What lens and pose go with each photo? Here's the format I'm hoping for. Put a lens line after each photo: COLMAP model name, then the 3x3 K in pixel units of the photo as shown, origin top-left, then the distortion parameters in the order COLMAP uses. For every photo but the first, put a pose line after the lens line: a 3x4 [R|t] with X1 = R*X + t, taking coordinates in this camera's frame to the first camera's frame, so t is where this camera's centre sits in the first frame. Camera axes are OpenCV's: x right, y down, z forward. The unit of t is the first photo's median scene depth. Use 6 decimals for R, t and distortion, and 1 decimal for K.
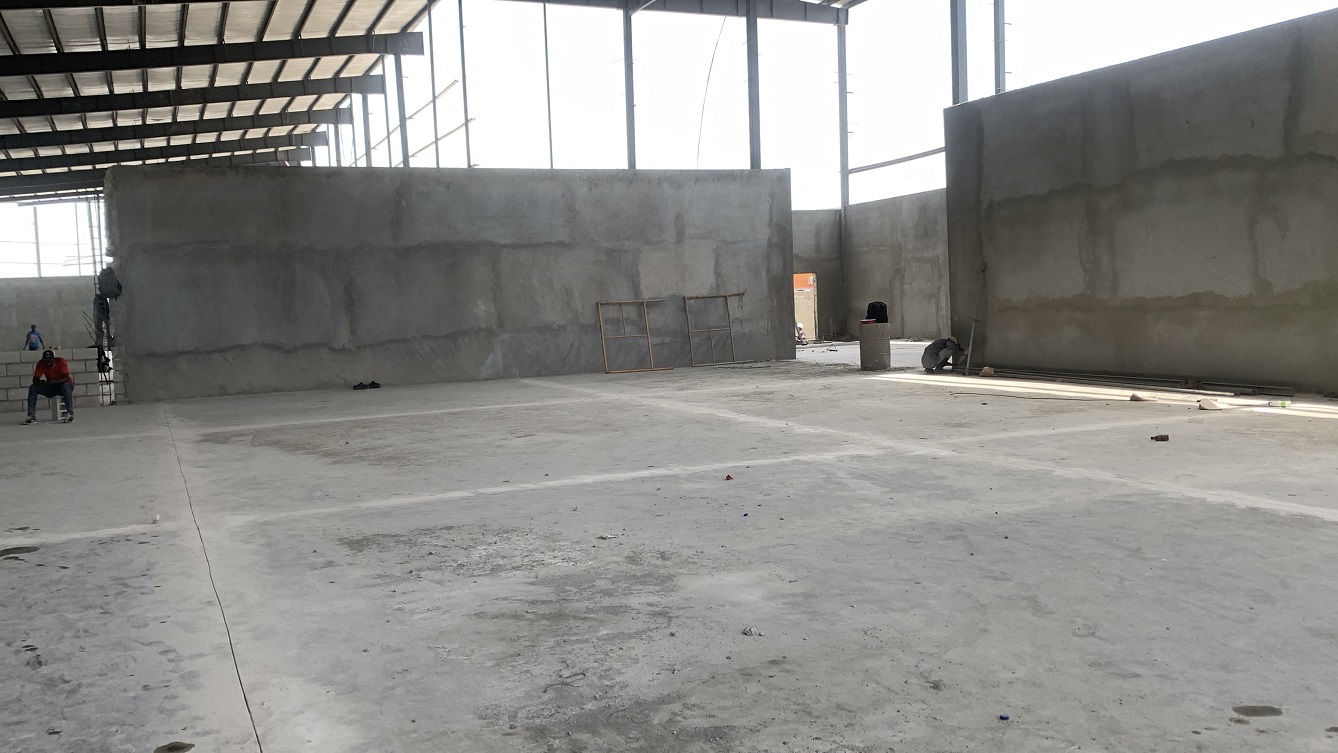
lens RADIAL K [[1160.7, 0, 656.6], [0, 1160.7, 364.1], [0, 0, 1]] dist [0.122684, -0.285483]
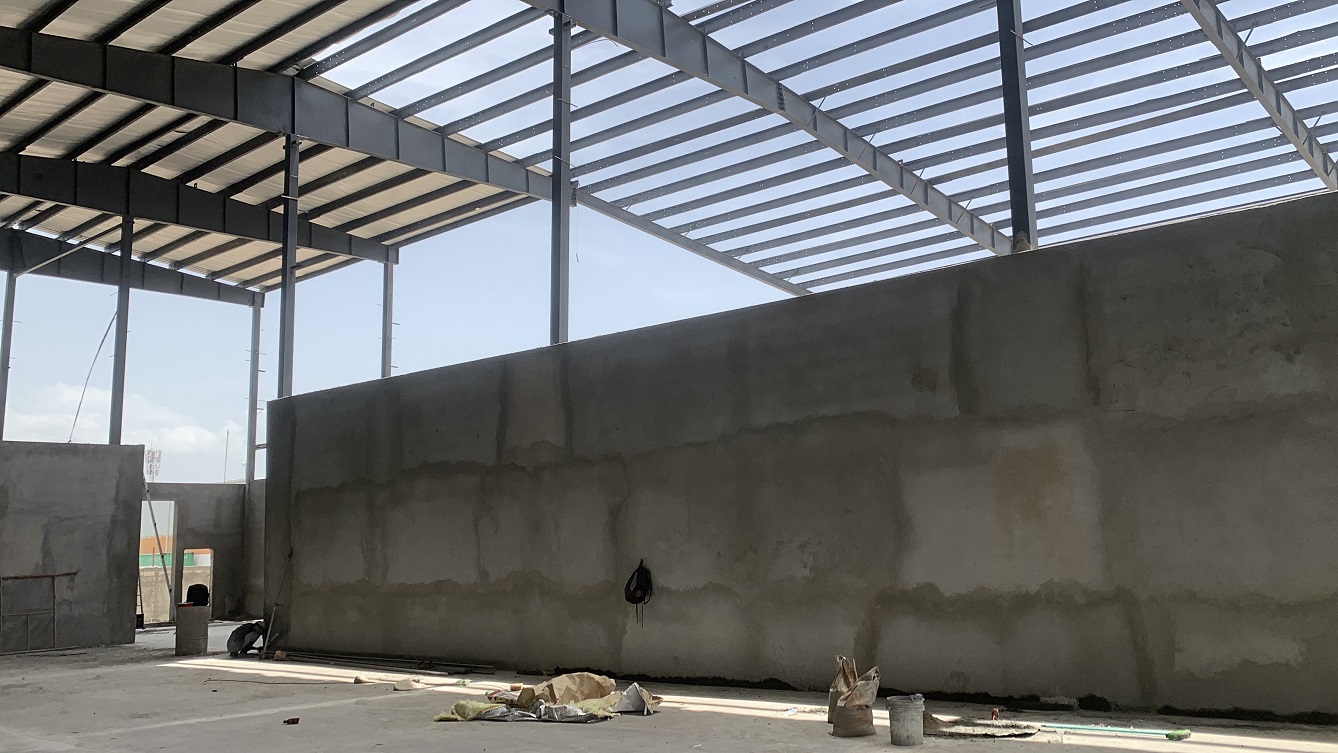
lens RADIAL K [[1164.1, 0, 669.2], [0, 1164.1, 343.1], [0, 0, 1]] dist [0.118570, -0.166269]
pose [[0.916846, 0.085578, 0.389962, 0.137977], [0.011542, 0.970667, -0.240152, -0.005422], [-0.399075, 0.224683, 0.888964, -0.104582]]
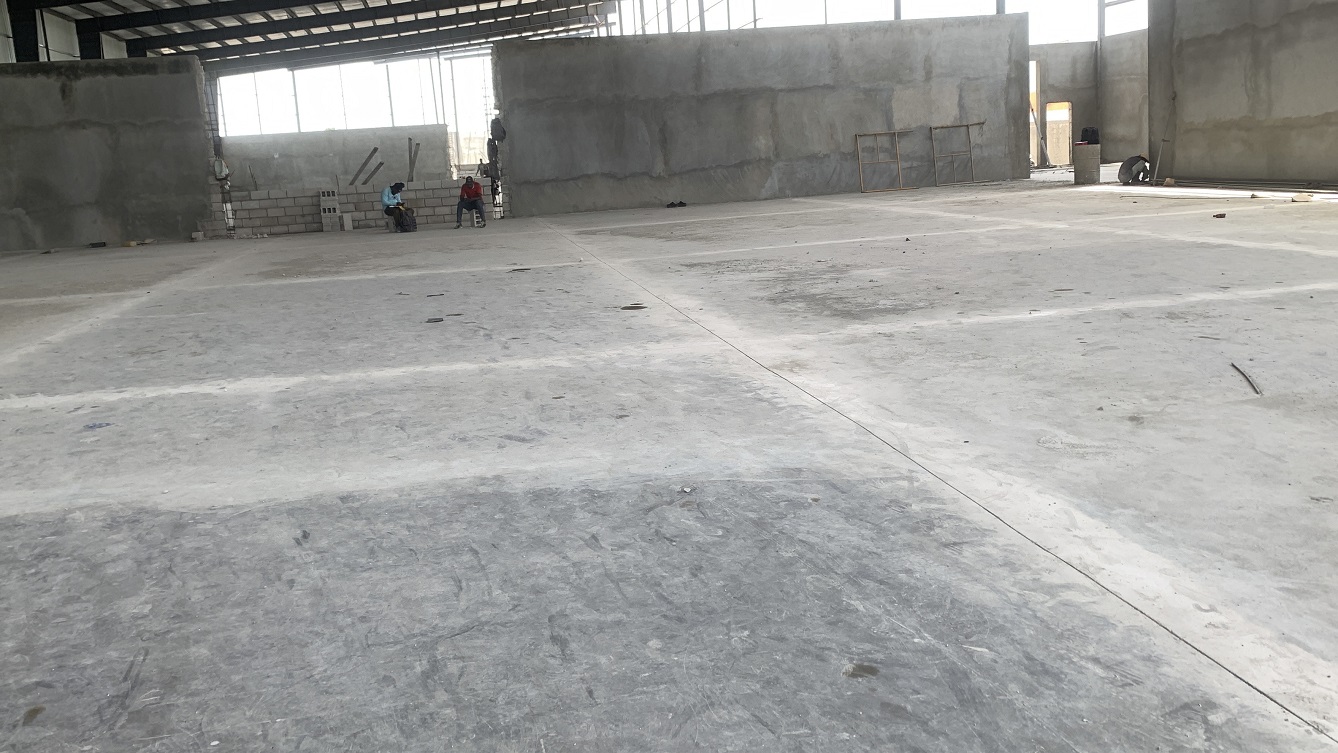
lens RADIAL K [[1160.7, 0, 656.6], [0, 1160.7, 364.1], [0, 0, 1]] dist [0.122684, -0.285483]
pose [[0.970195, 0.020681, -0.241440, 0.049995], [0.012467, 0.990772, 0.134964, 0.018904], [0.242003, -0.133951, 0.960985, -0.284305]]
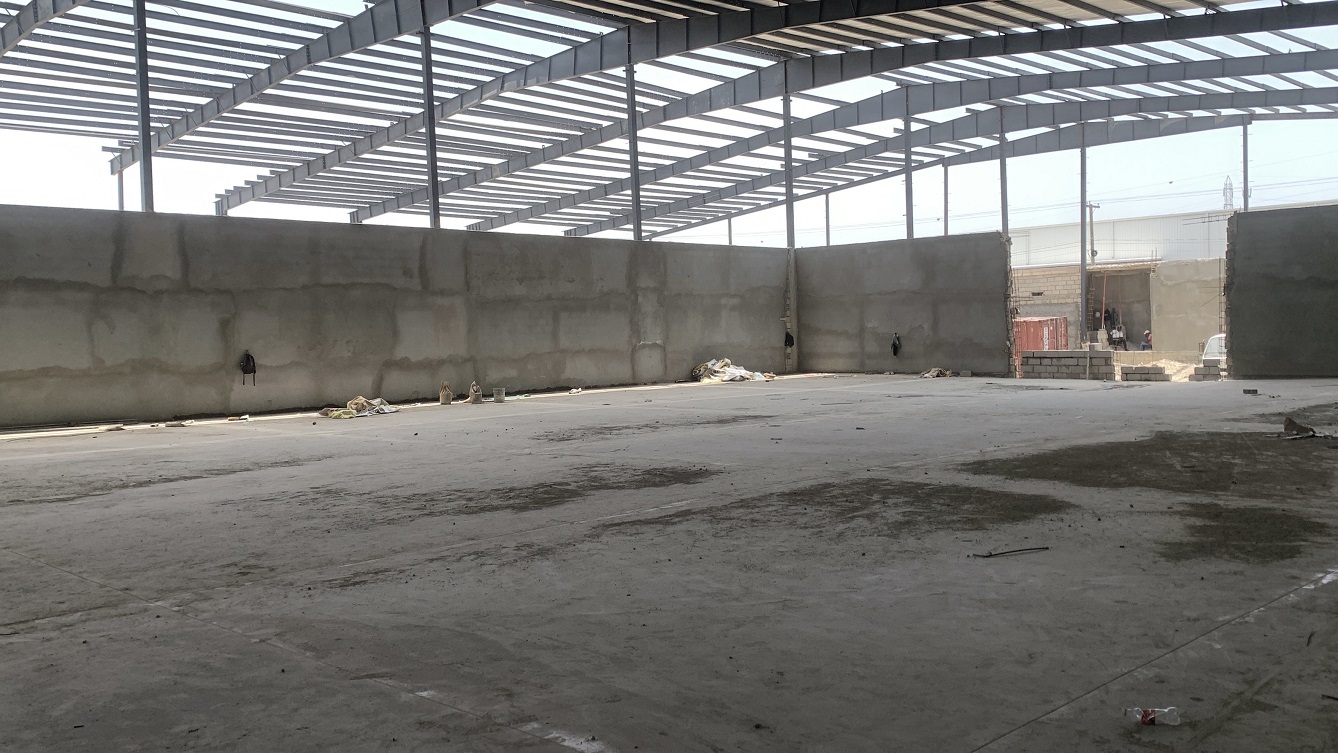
lens RADIAL K [[1158.3, 0, 675.4], [0, 1158.3, 368.7], [0, 0, 1]] dist [0.133759, -0.279327]
pose [[-0.339223, 0.020457, 0.940484, -0.869200], [0.090440, 0.995842, 0.010960, -0.000635], [-0.936349, 0.088776, -0.339662, 0.521469]]
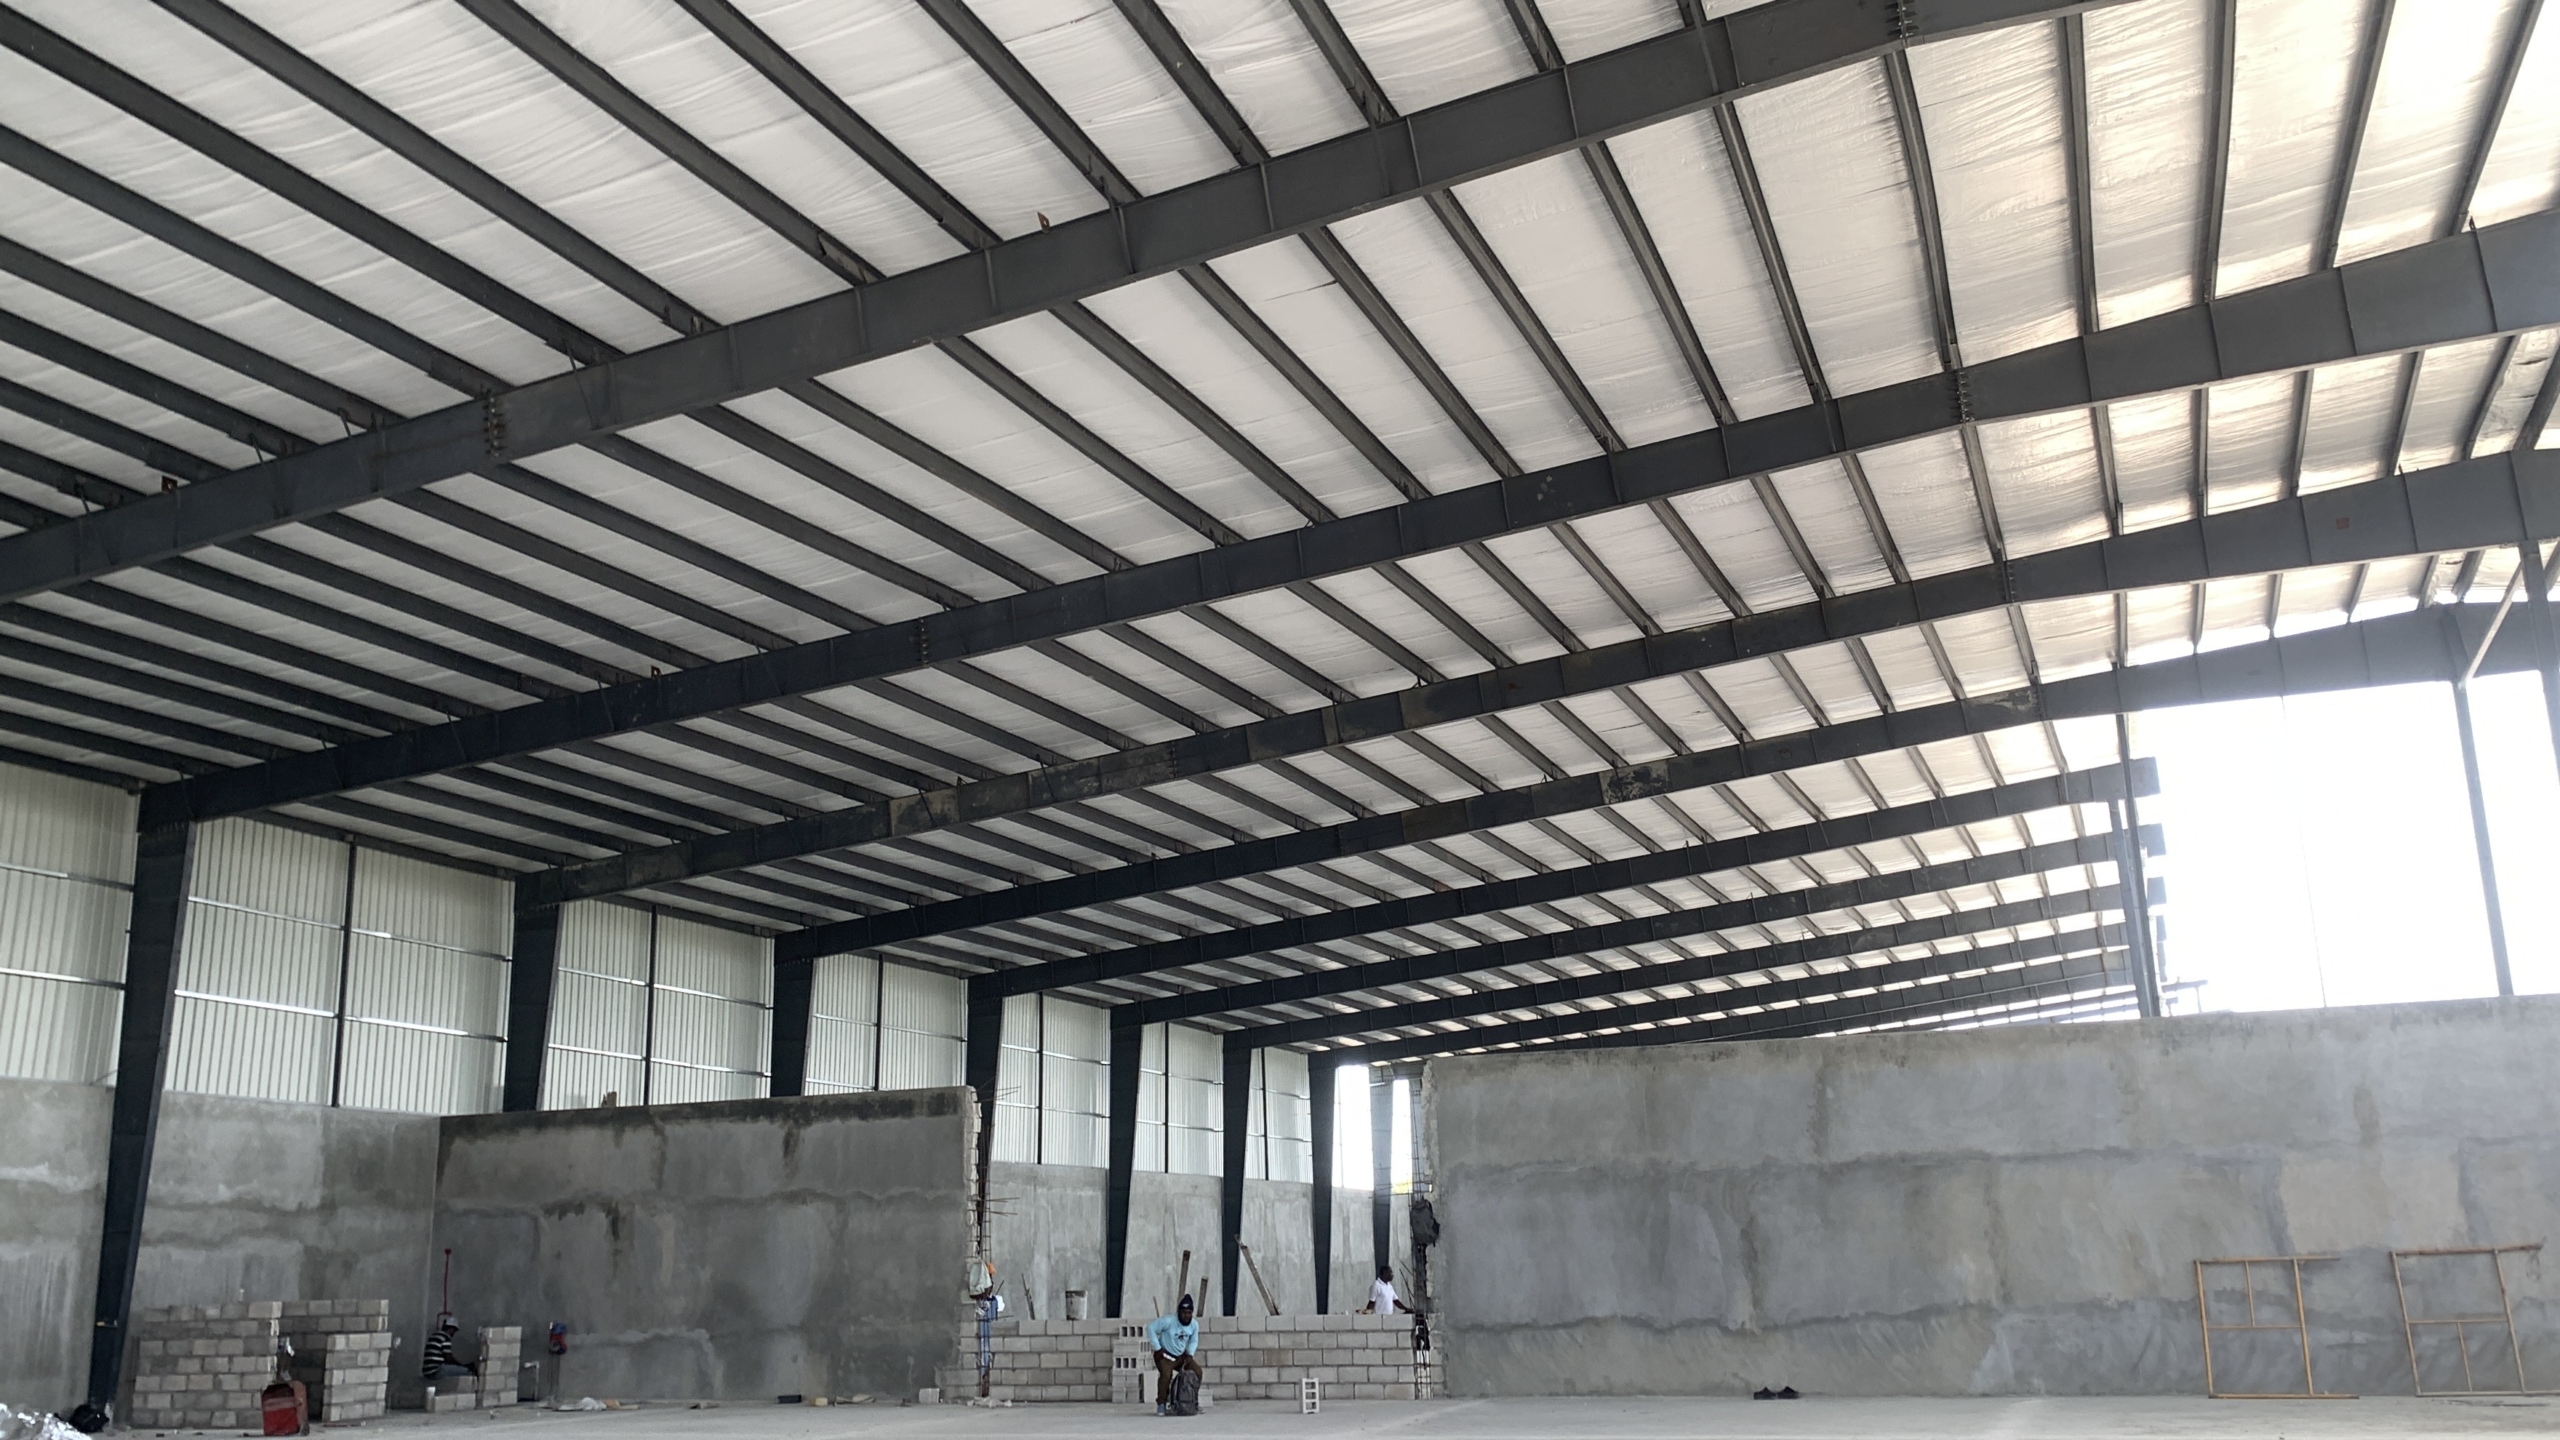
lens RADIAL K [[2246.0, 0, 1269.6], [0, 2246.0, 641.8], [0, 0, 1]] dist [0.089159, -0.203915]
pose [[0.705591, -0.168224, -0.688361, 0.443316], [-0.042369, 0.959659, -0.277955, -0.018086], [0.707351, 0.225288, 0.670000, -0.092297]]
